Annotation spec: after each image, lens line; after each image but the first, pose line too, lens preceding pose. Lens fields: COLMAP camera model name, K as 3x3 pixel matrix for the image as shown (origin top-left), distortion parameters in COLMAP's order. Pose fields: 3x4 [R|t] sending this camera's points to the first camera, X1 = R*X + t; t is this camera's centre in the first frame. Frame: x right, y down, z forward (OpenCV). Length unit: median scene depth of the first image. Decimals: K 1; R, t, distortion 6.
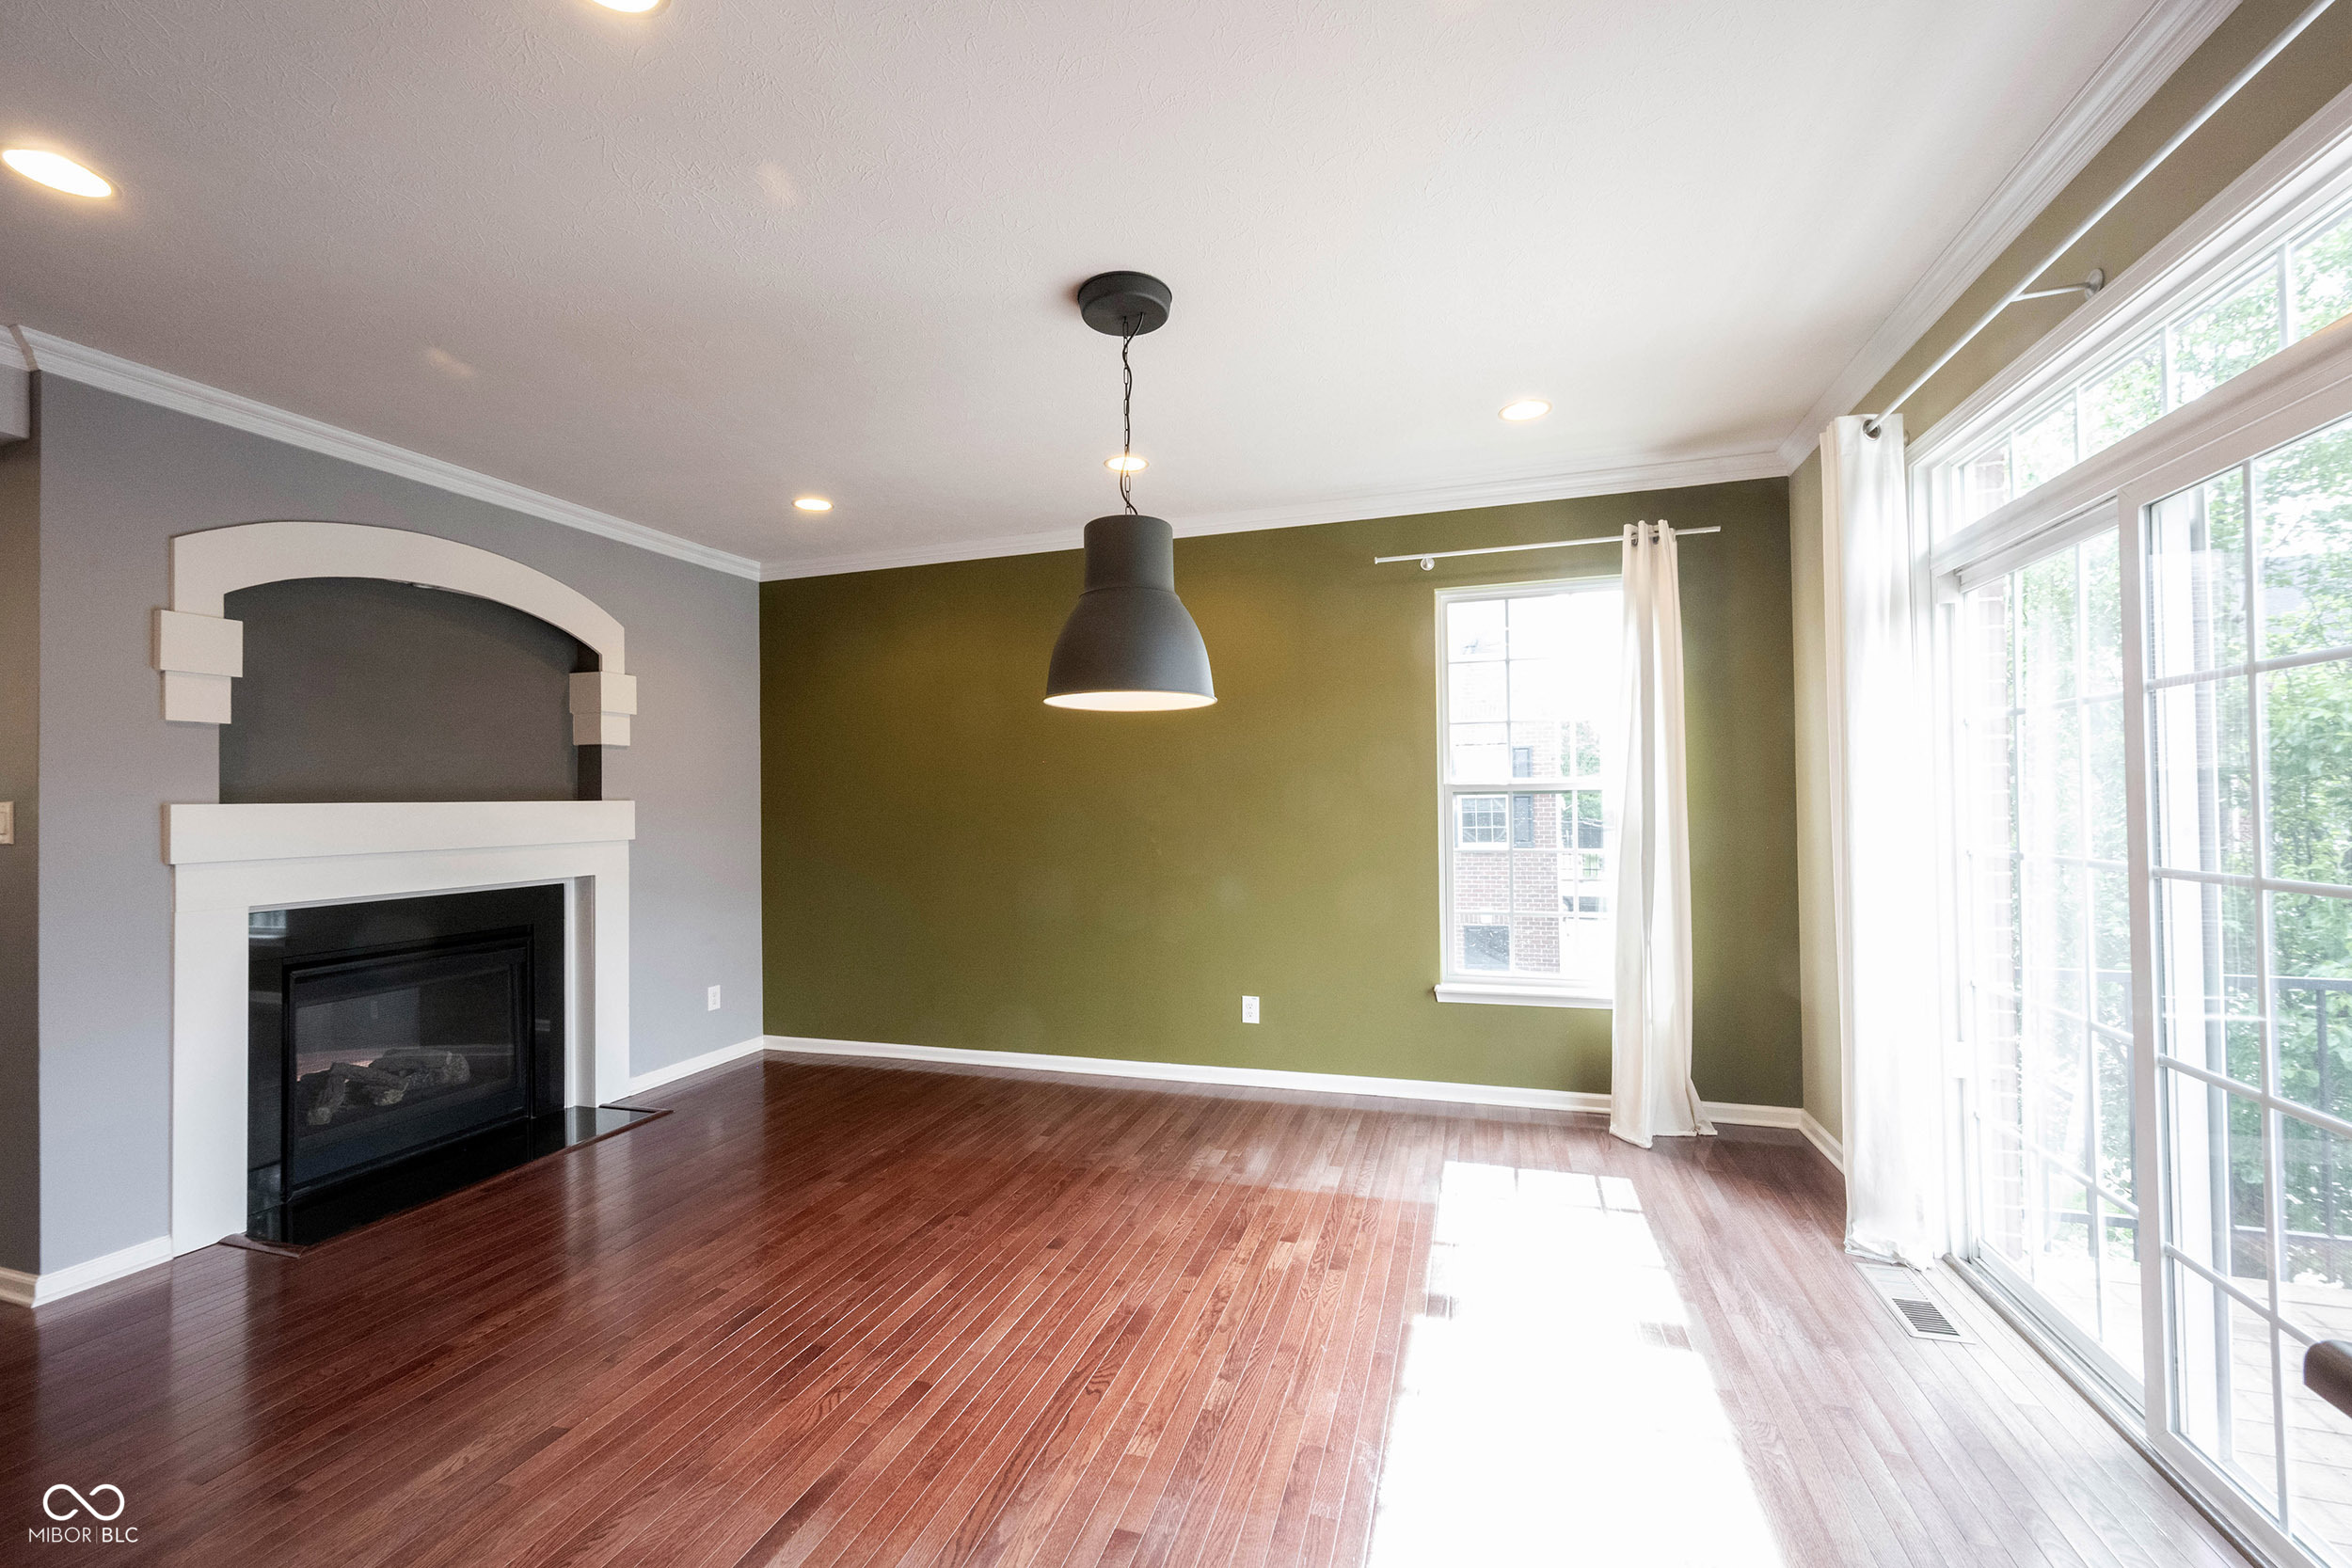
lens RADIAL K [[918.9, 0, 1182.5], [0, 918.9, 787.3], [0, 0, 1]] dist [-0.001525, -0.000084]
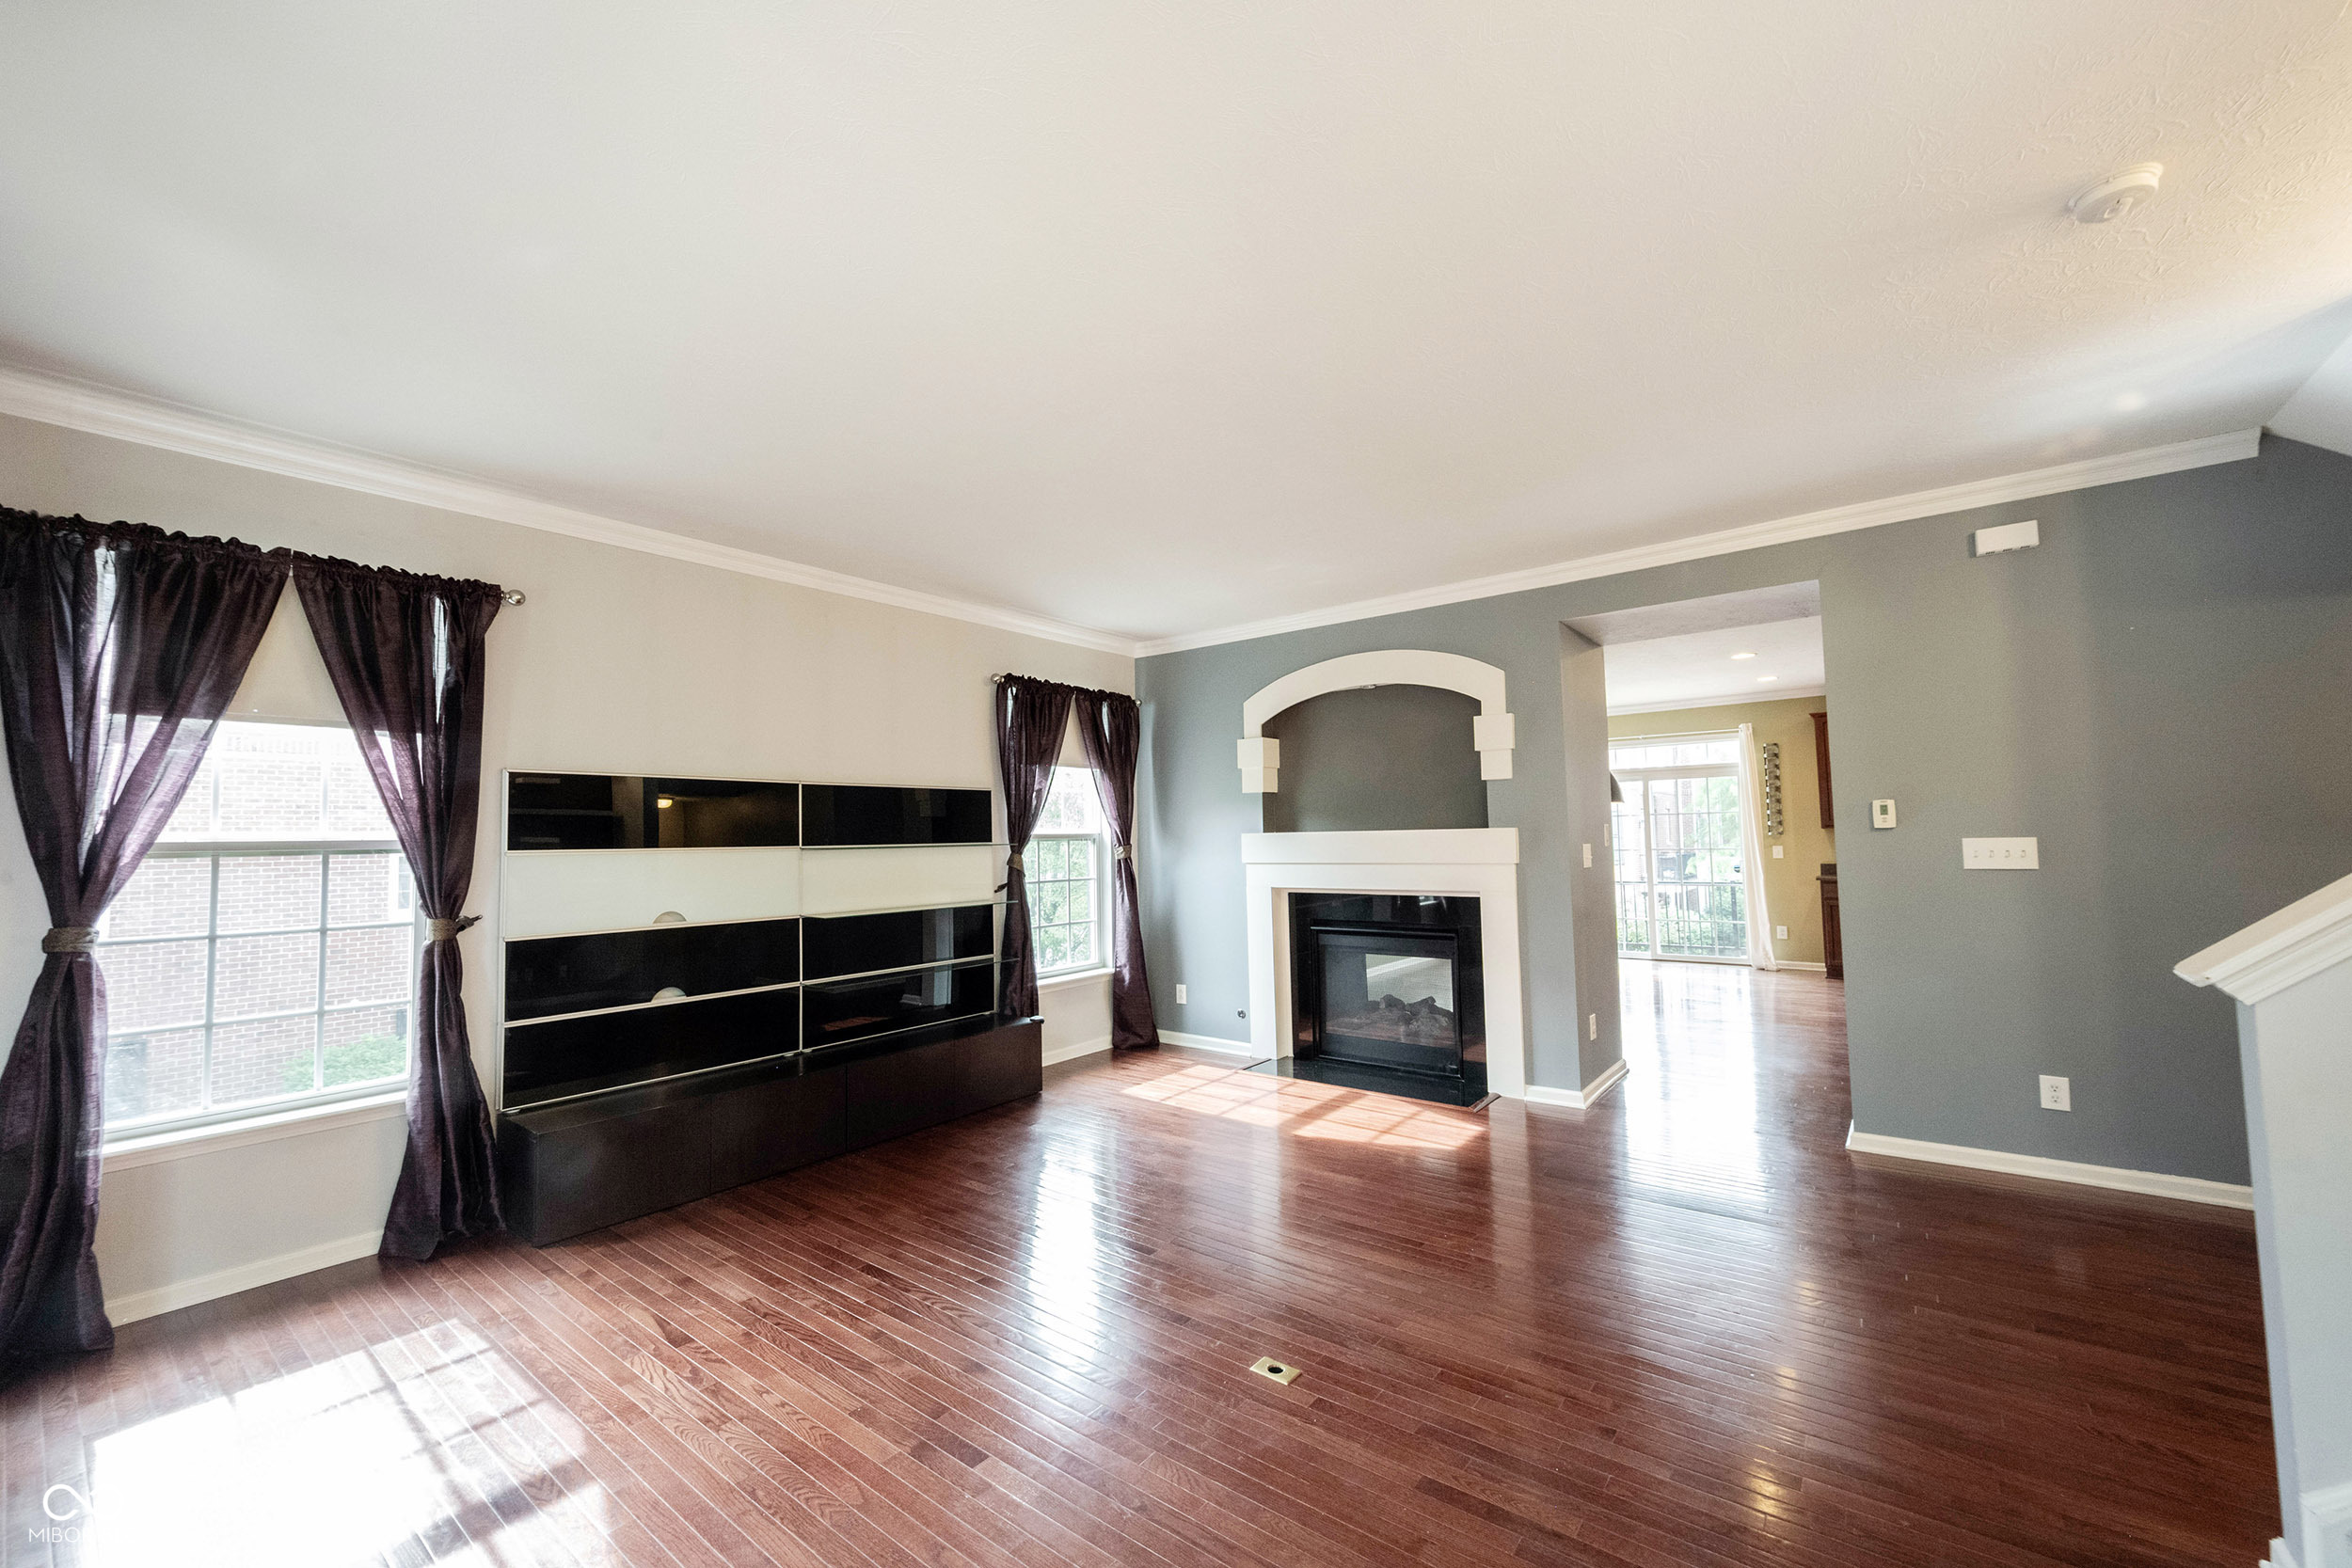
lens RADIAL K [[918.9, 0, 1182.5], [0, 918.9, 787.3], [0, 0, 1]] dist [-0.001525, -0.000084]
pose [[-0.343366, -0.031885, -0.938660, 0.737165], [0.032751, 0.998409, -0.045895, 0.005138], [0.938631, -0.046501, -0.341775, 1.338127]]
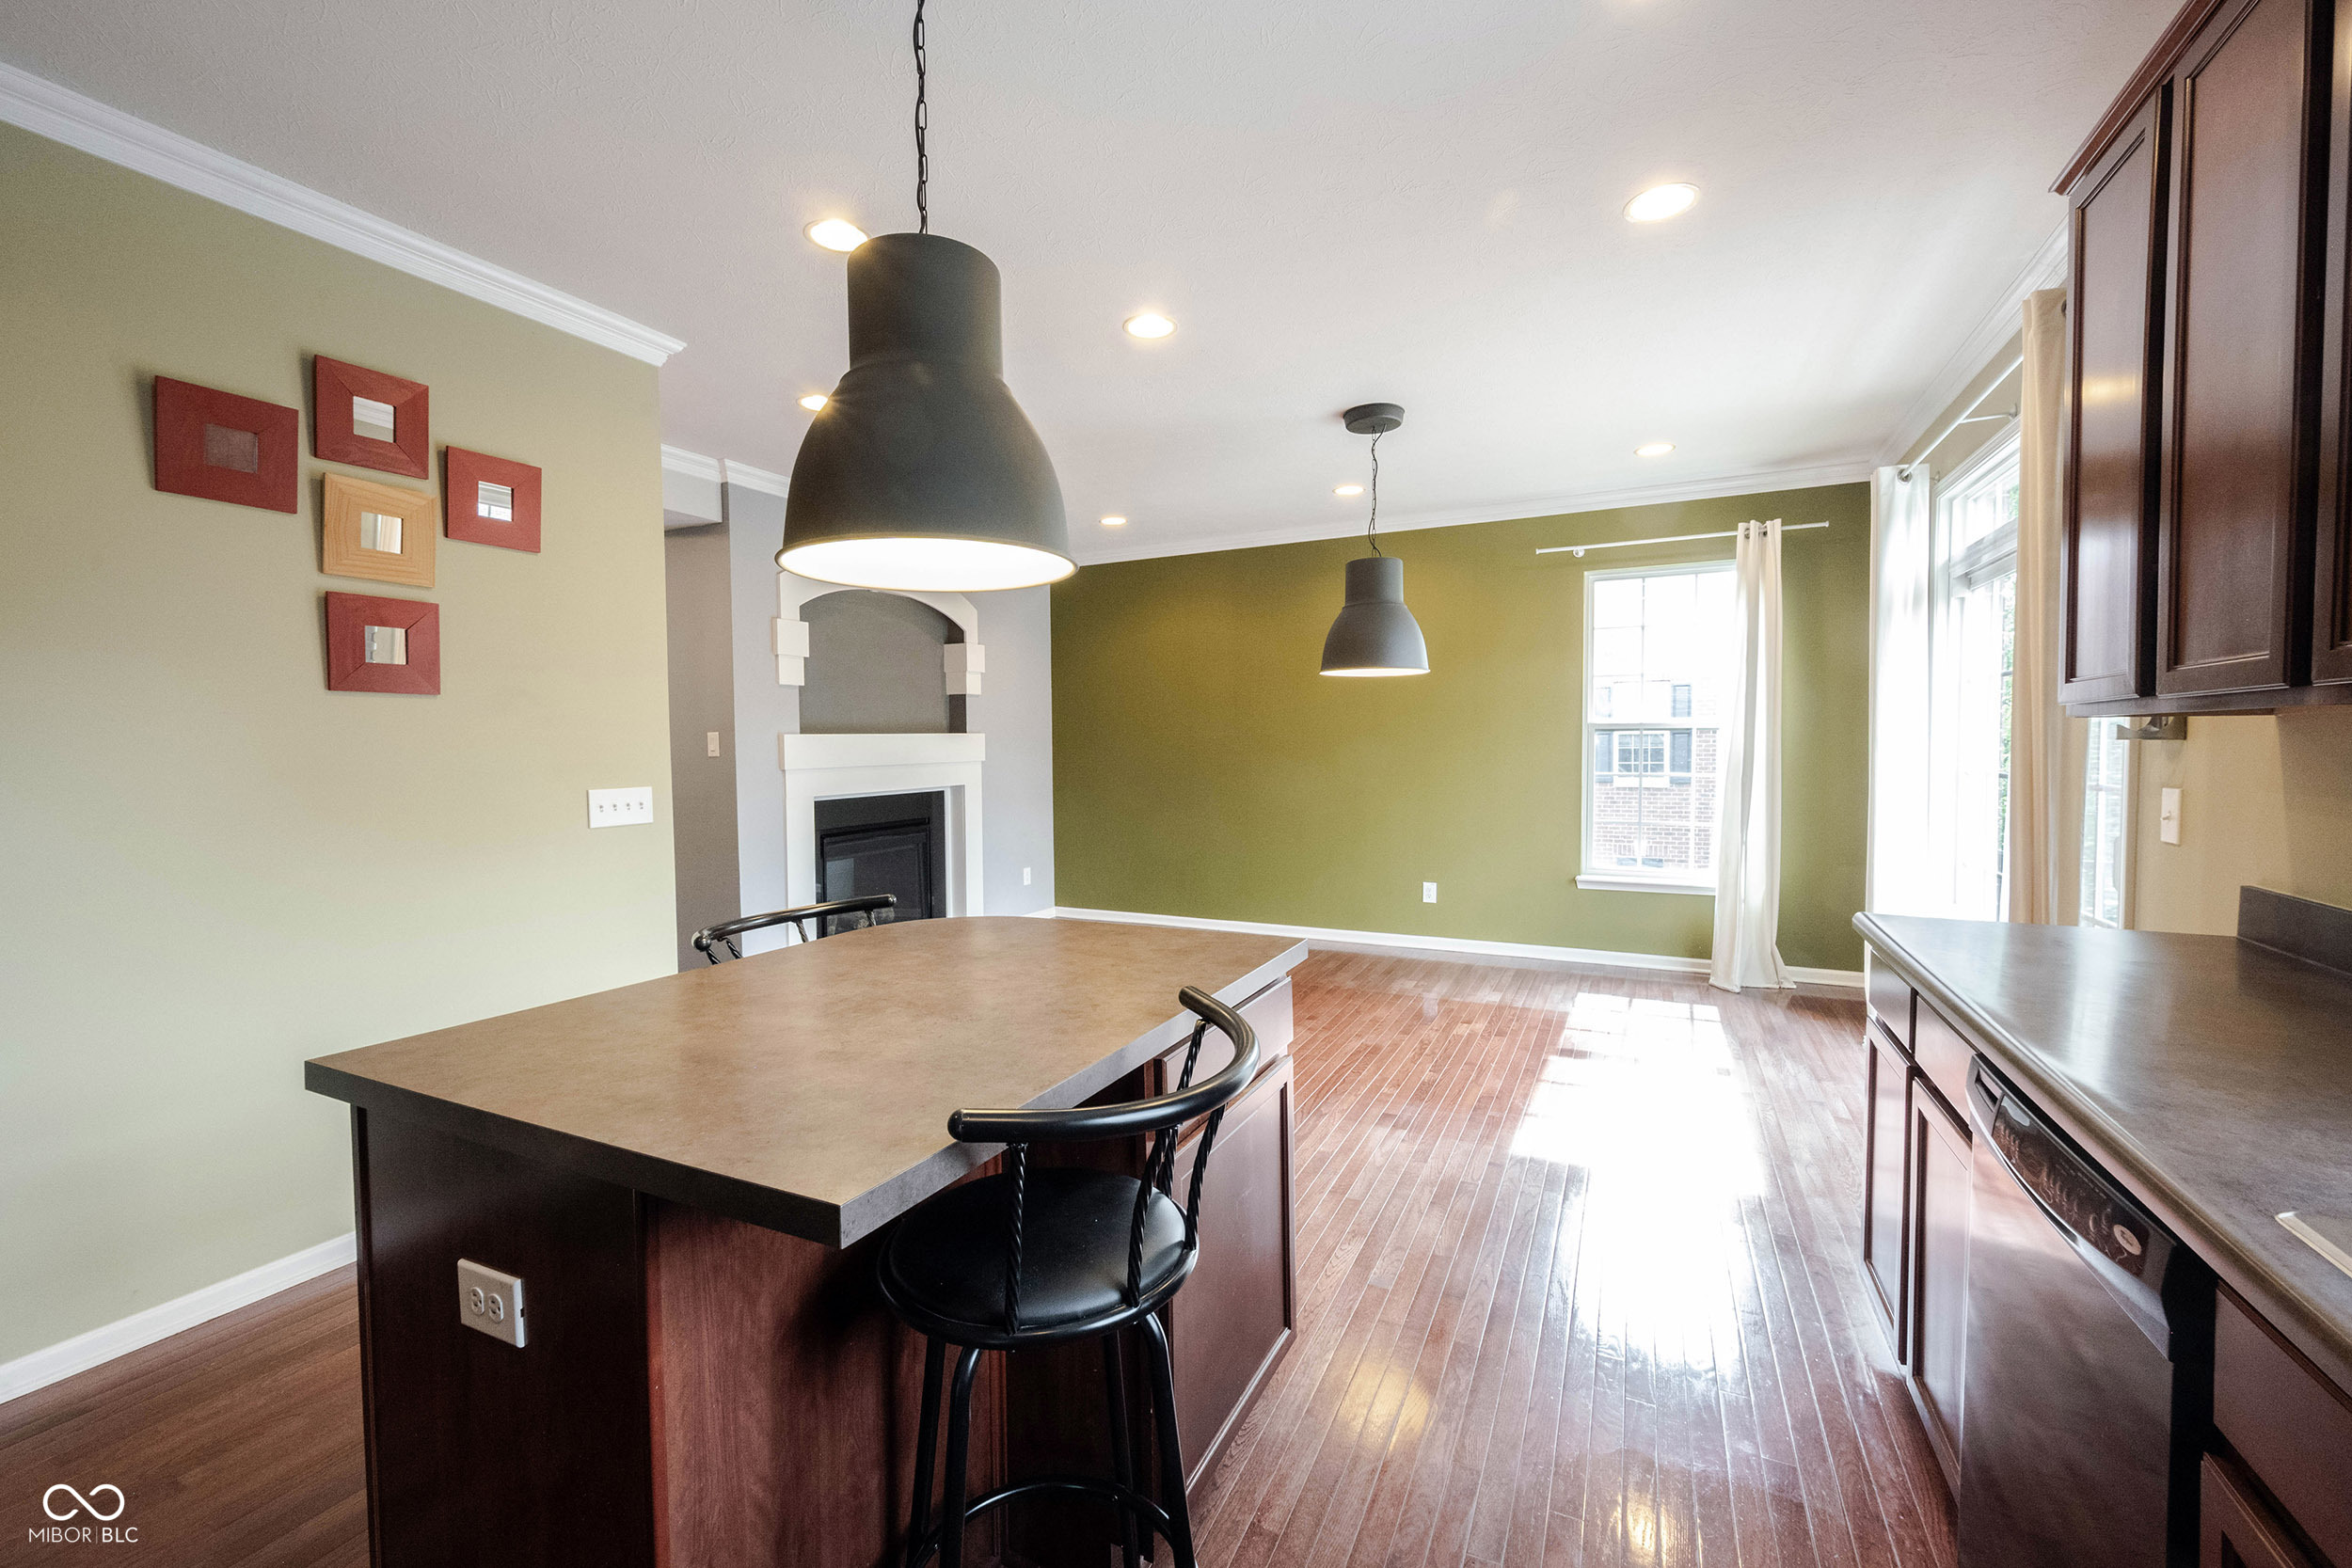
lens RADIAL K [[932.7, 0, 1172.3], [0, 932.7, 777.8], [0, 0, 1]] dist [-0.000318, -0.000067]
pose [[0.987533, 0.011093, -0.157022, -0.109771], [-0.001700, 0.998207, 0.059827, -0.004664], [0.157404, -0.058814, 0.985781, -0.498617]]
